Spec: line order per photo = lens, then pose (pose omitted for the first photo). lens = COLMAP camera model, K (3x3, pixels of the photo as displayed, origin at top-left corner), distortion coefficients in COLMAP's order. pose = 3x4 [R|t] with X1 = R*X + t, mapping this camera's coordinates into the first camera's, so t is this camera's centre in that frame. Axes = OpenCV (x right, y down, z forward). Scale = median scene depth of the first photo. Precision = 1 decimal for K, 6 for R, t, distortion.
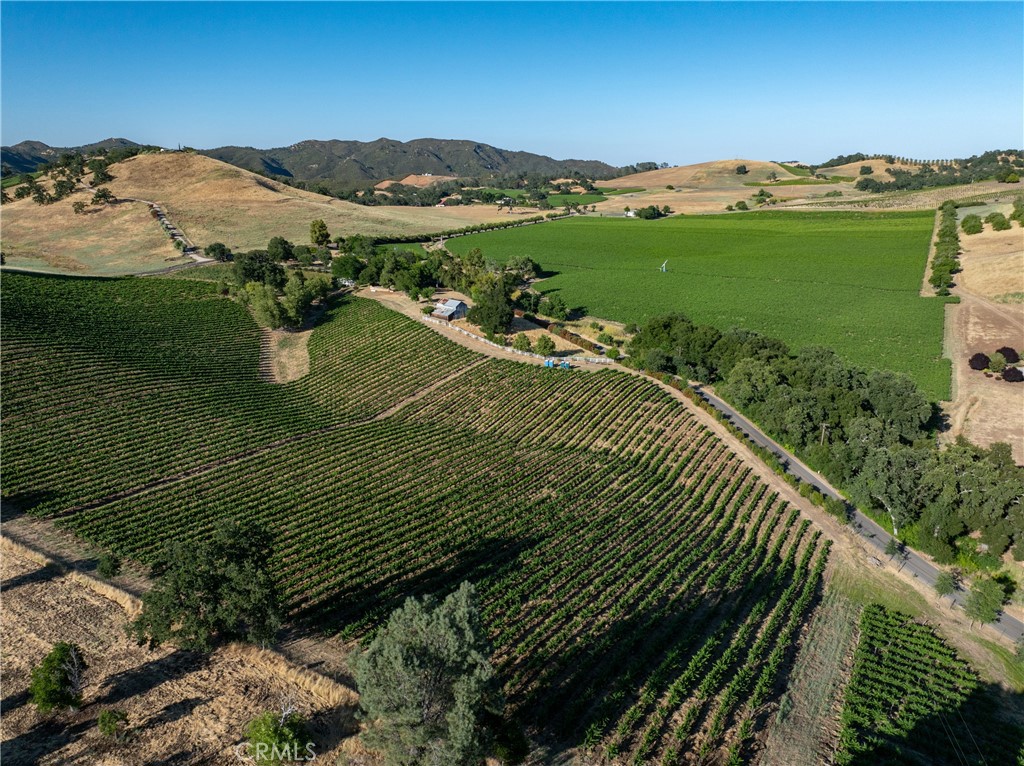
lens RADIAL K [[713.9, 0, 511.4], [0, 713.9, 382.9], [0, 0, 1]] dist [-0.036247, 0.001553]
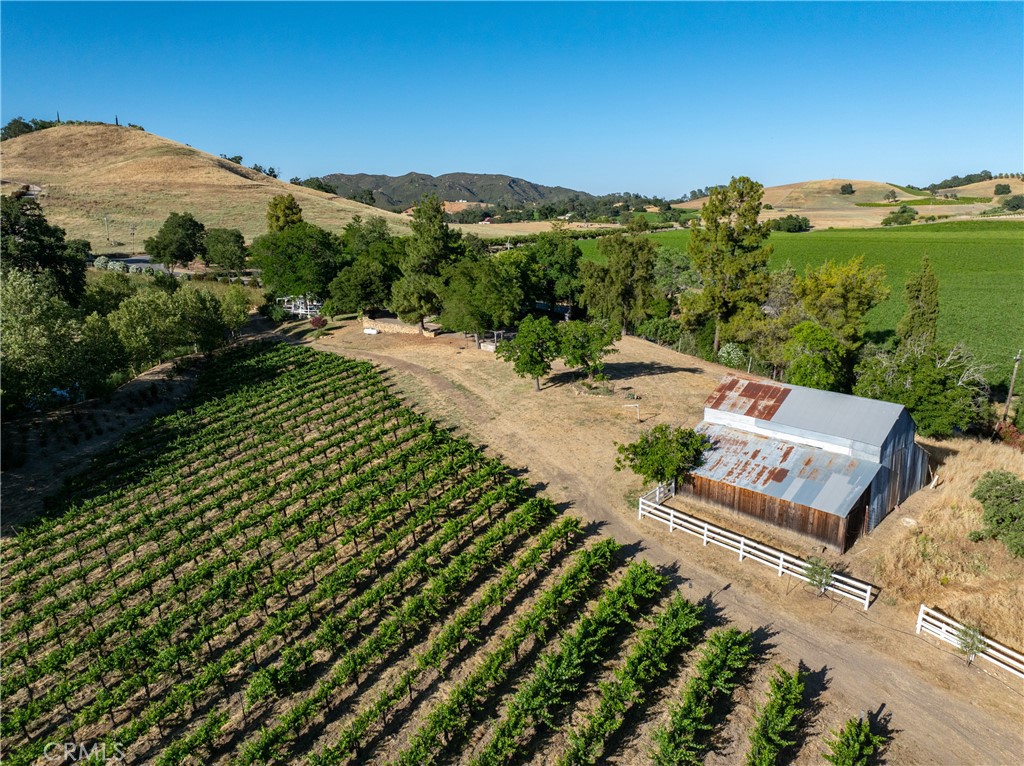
lens RADIAL K [[713.9, 0, 512.8], [0, 713.9, 382.7], [0, 0, 1]] dist [-0.036247, 0.001553]
pose [[0.999398, 0.010367, -0.033100, -0.071543], [-0.012306, 0.998187, -0.058919, -0.052969], [0.032430, 0.059291, 0.997714, 0.409417]]
